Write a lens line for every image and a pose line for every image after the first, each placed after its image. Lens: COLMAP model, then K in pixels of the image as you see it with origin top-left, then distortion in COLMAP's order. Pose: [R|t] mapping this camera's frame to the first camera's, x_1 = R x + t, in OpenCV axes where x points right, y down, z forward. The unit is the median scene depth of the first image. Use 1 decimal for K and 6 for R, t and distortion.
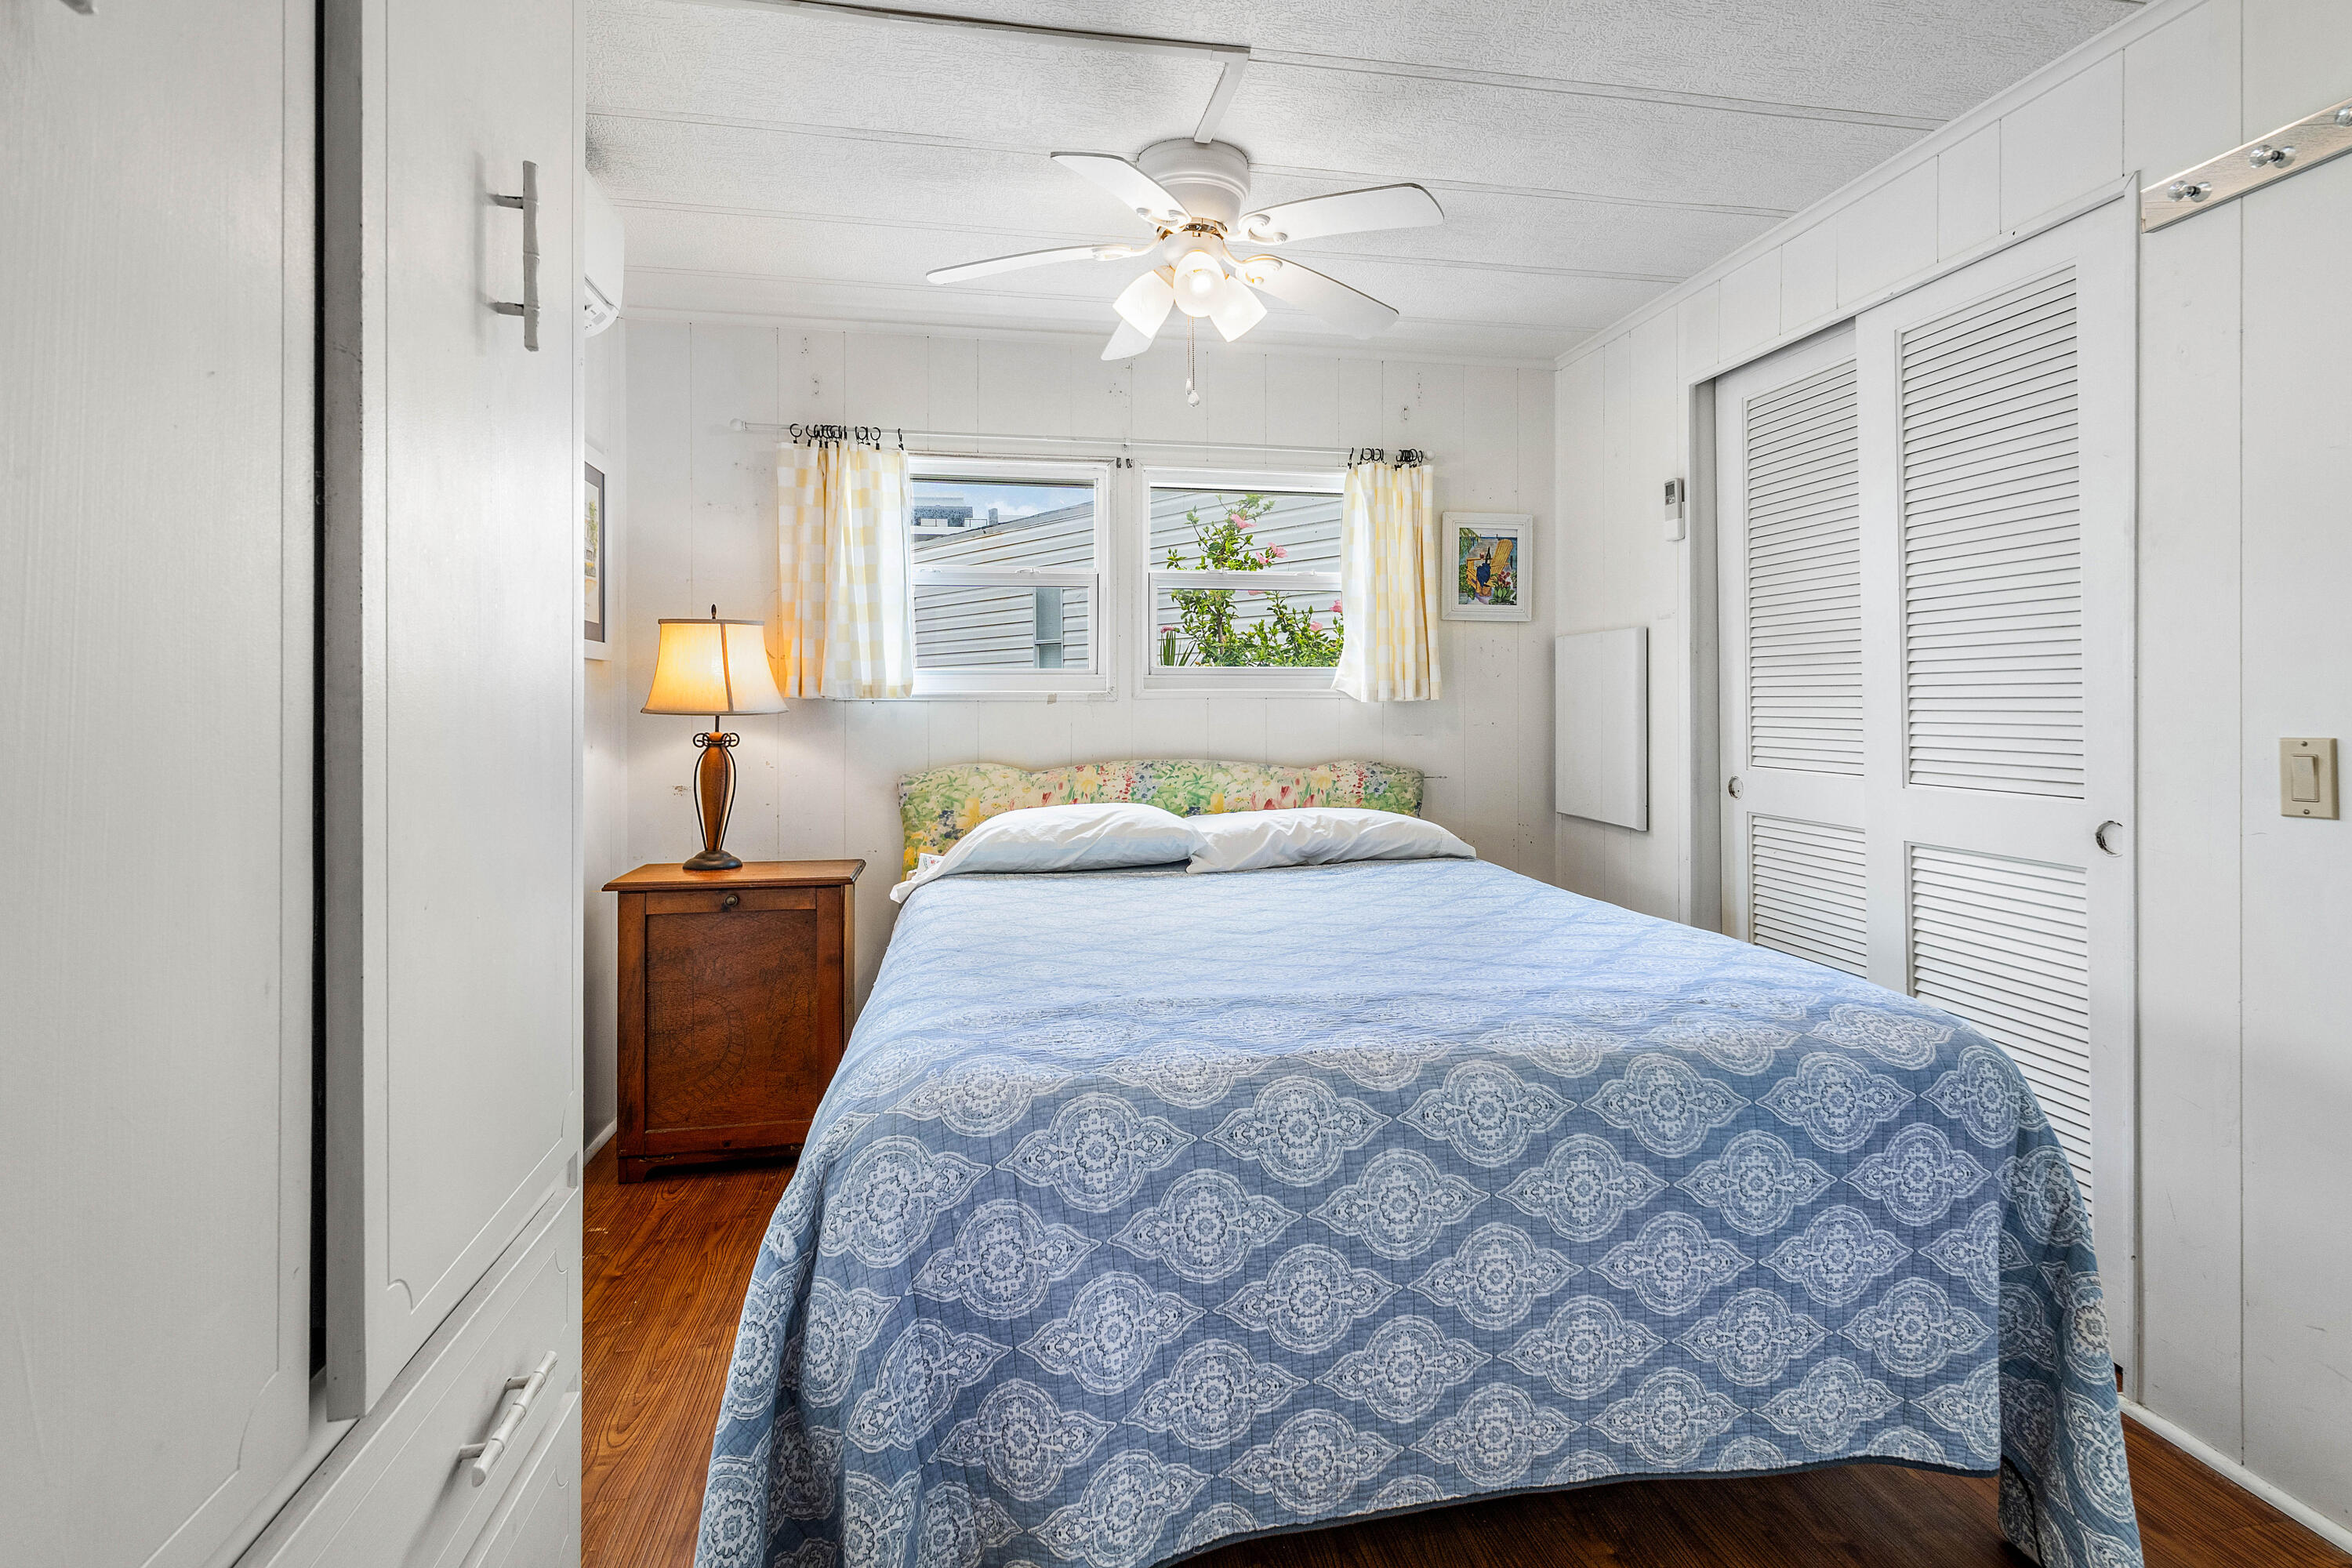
lens RADIAL K [[1178.1, 0, 1205.2], [0, 1178.1, 695.1], [0, 0, 1]] dist [0.004885, -0.000828]
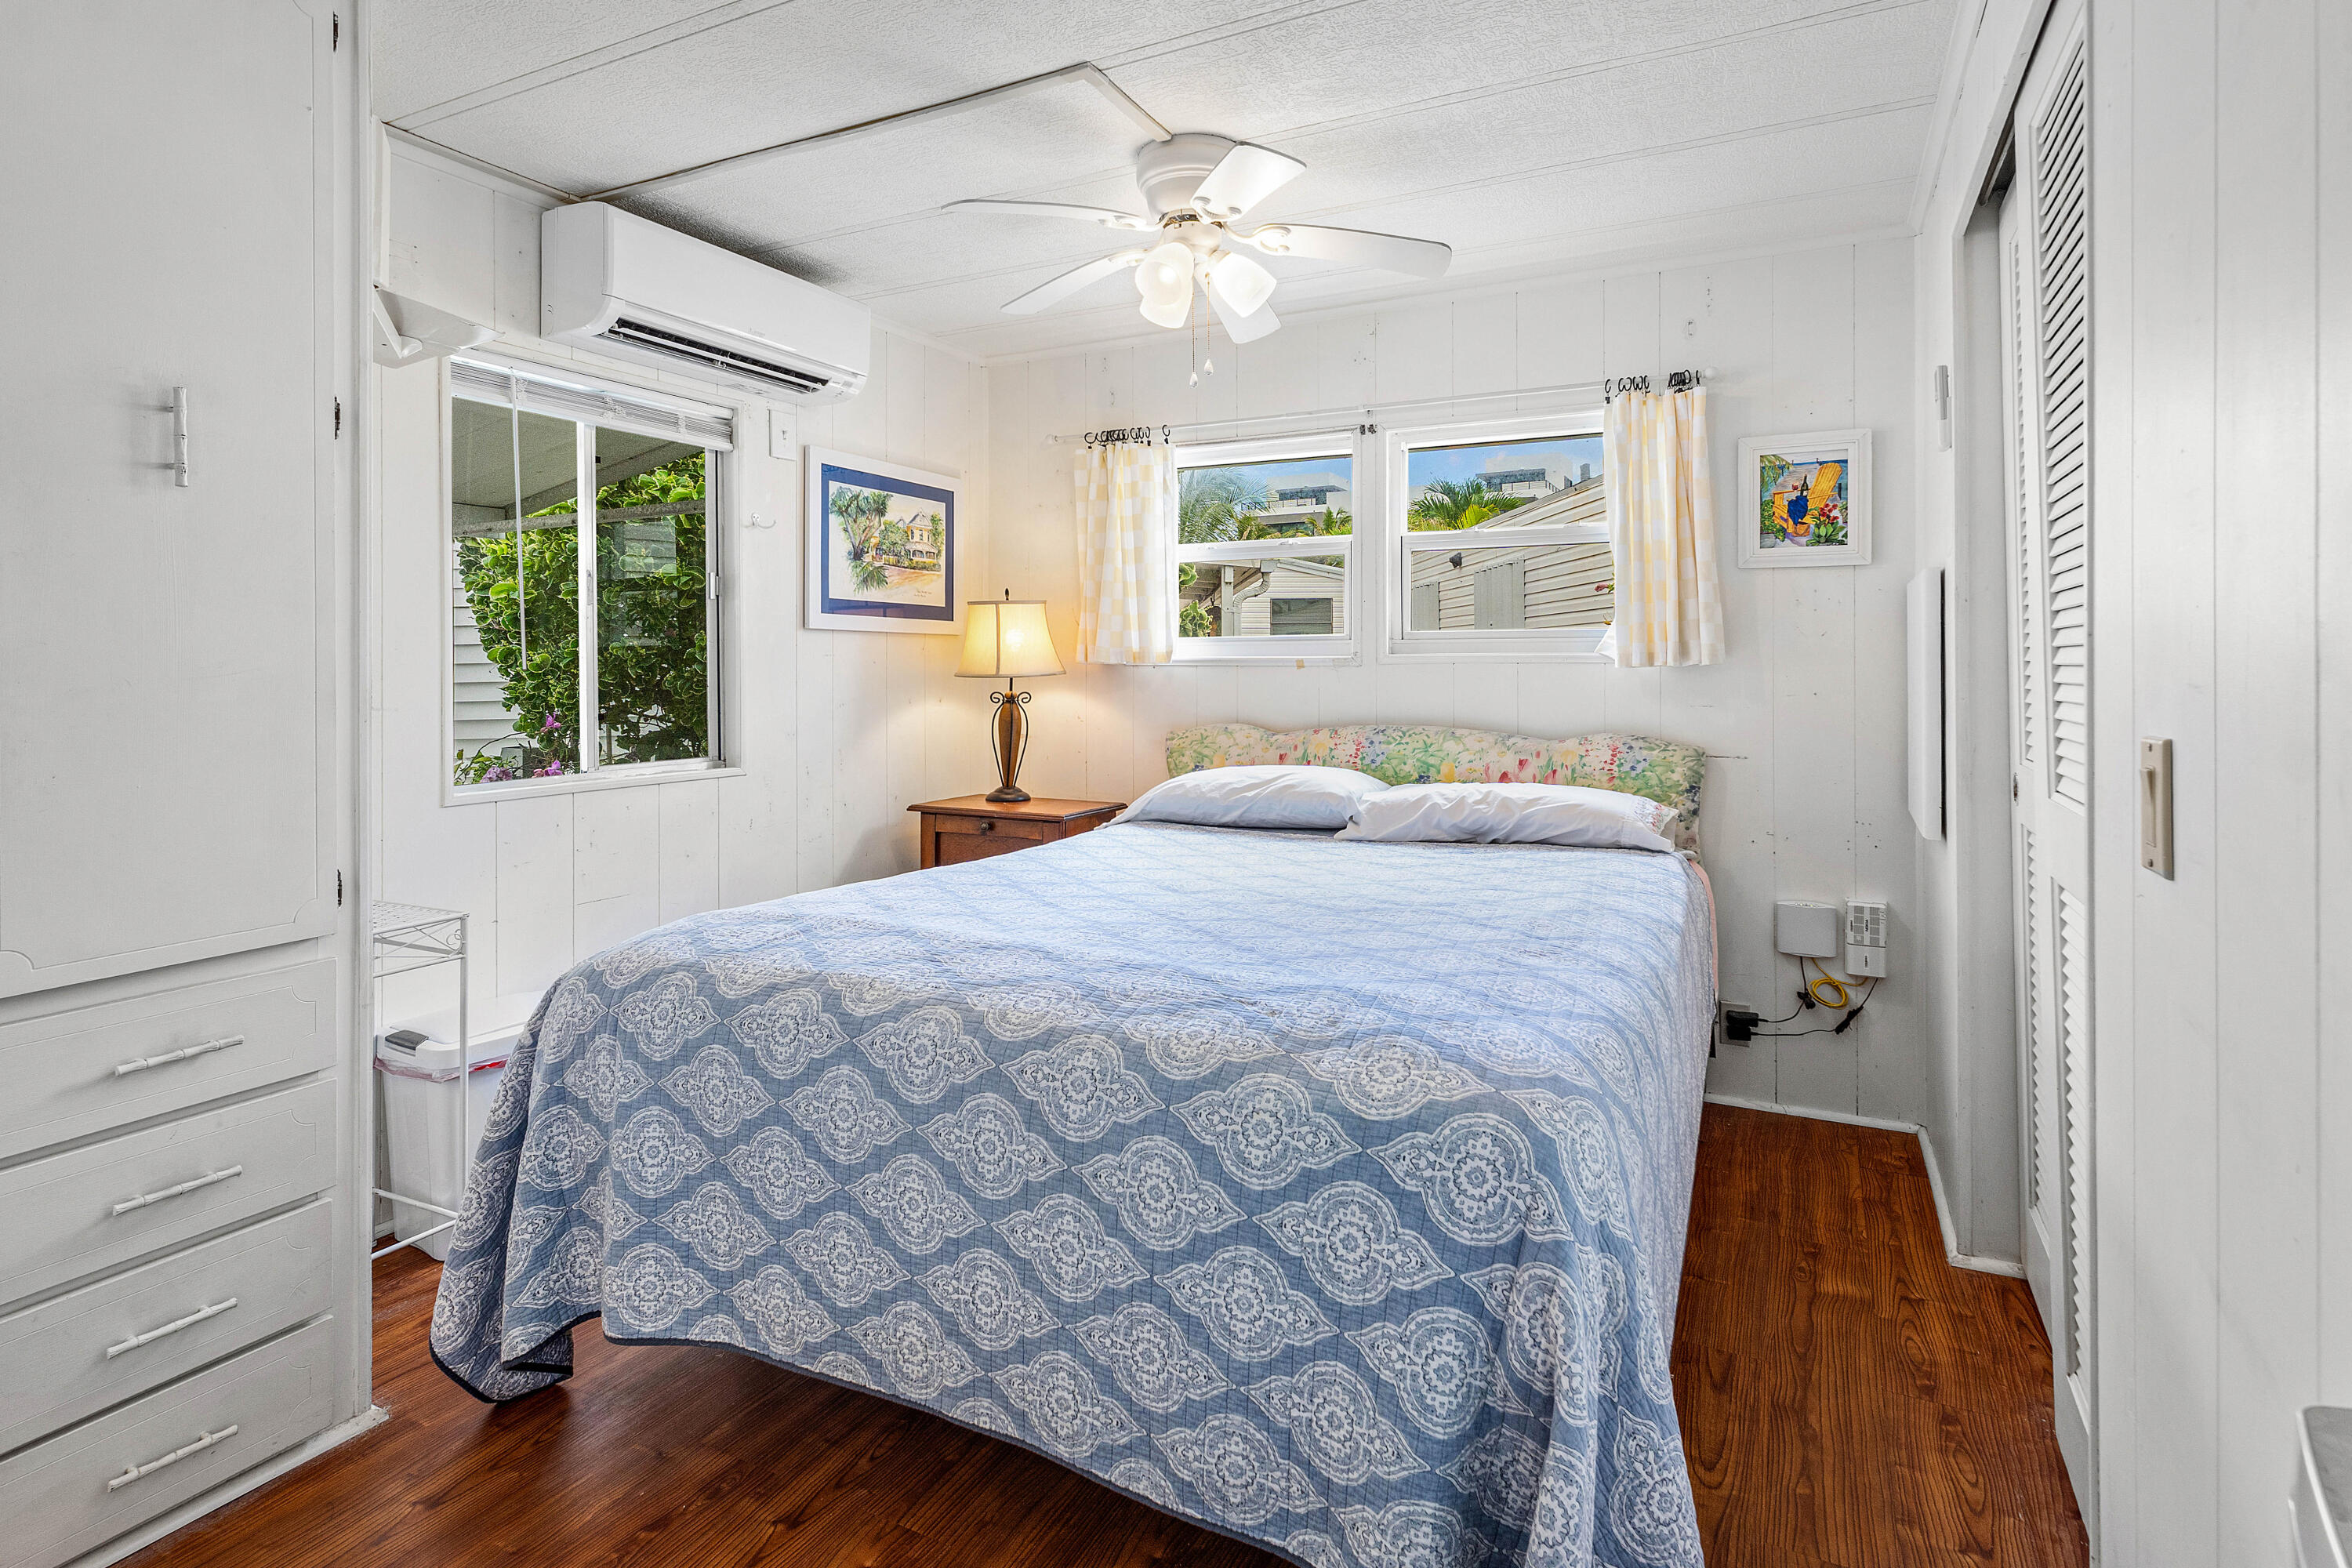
lens RADIAL K [[1178.1, 0, 1207.4], [0, 1178.1, 661.3], [0, 0, 1]] dist [0.004885, -0.000828]
pose [[0.796295, -0.001564, -0.604906, 0.491452], [0.004237, 0.999987, 0.002992, -0.003099], [0.604893, -0.004946, 0.796291, 0.133909]]
